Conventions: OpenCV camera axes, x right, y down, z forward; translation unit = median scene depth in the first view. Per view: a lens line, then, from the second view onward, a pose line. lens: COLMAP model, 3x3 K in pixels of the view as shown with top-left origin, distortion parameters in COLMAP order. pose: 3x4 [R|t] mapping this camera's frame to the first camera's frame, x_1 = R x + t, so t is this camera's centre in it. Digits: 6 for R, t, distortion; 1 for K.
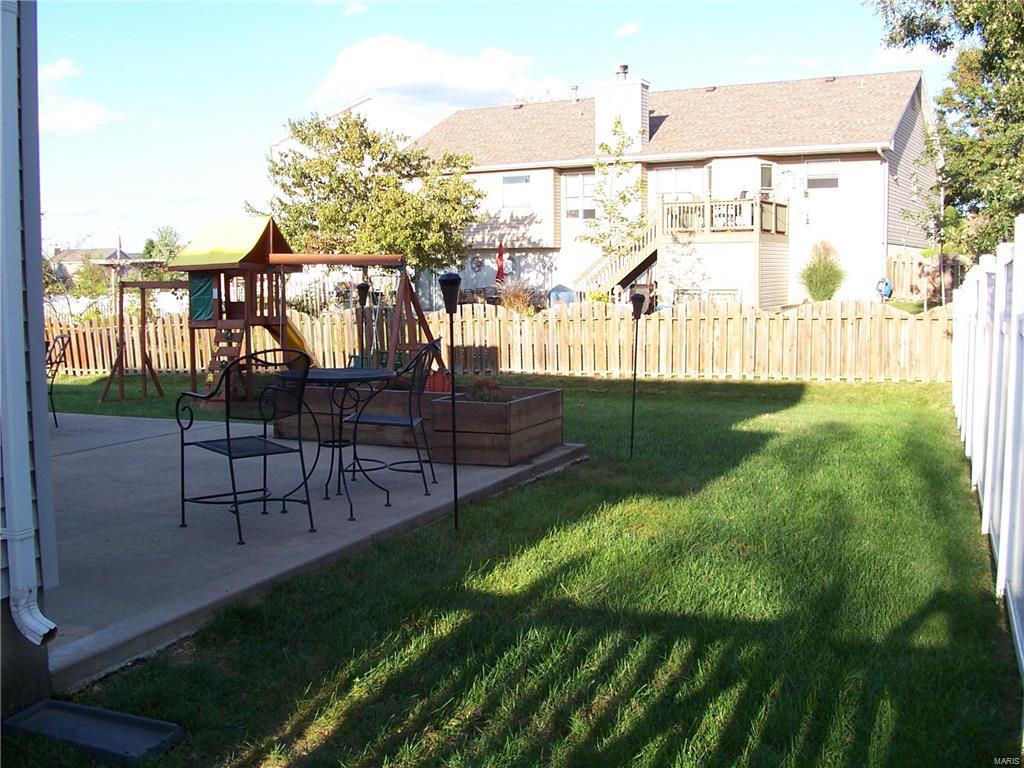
lens RADIAL K [[1064.6, 0, 511.6], [0, 1064.6, 369.5], [0, 0, 1]] dist [-0.131146, 0.034725]
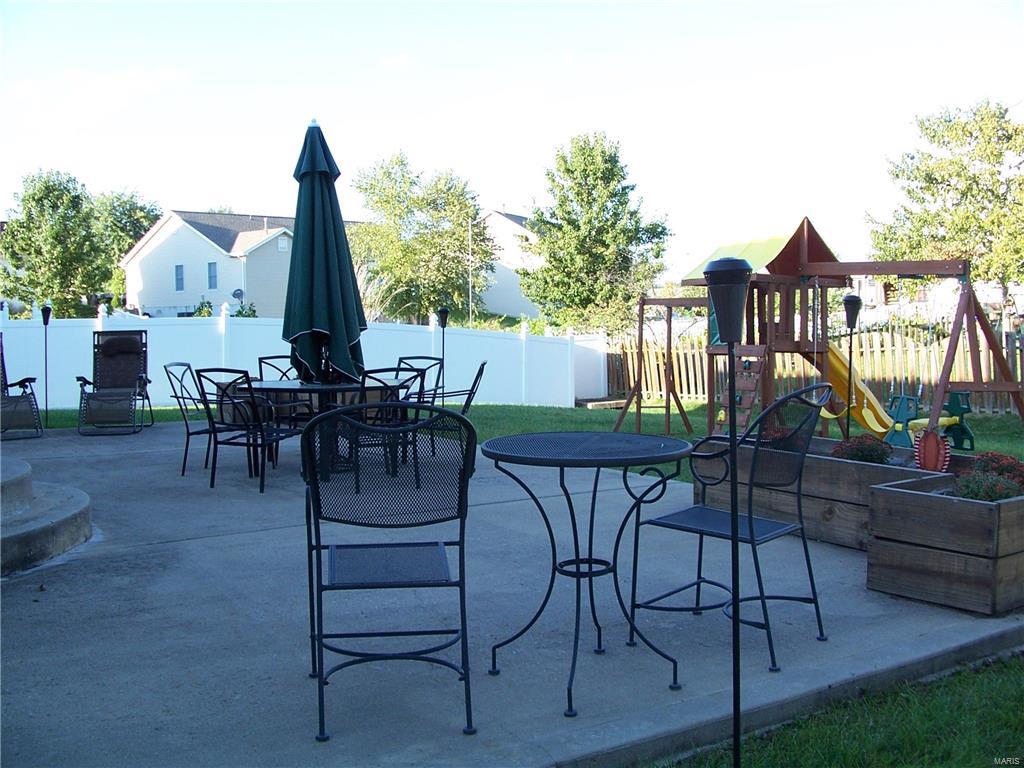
lens RADIAL K [[1064.6, 0, 511.6], [0, 1064.6, 369.5], [0, 0, 1]] dist [-0.131146, 0.034725]
pose [[0.810491, 0.022216, -0.585330, 0.059900], [-0.033978, 0.999381, -0.009117, -0.014041], [0.584765, 0.027278, 0.810744, 0.227379]]
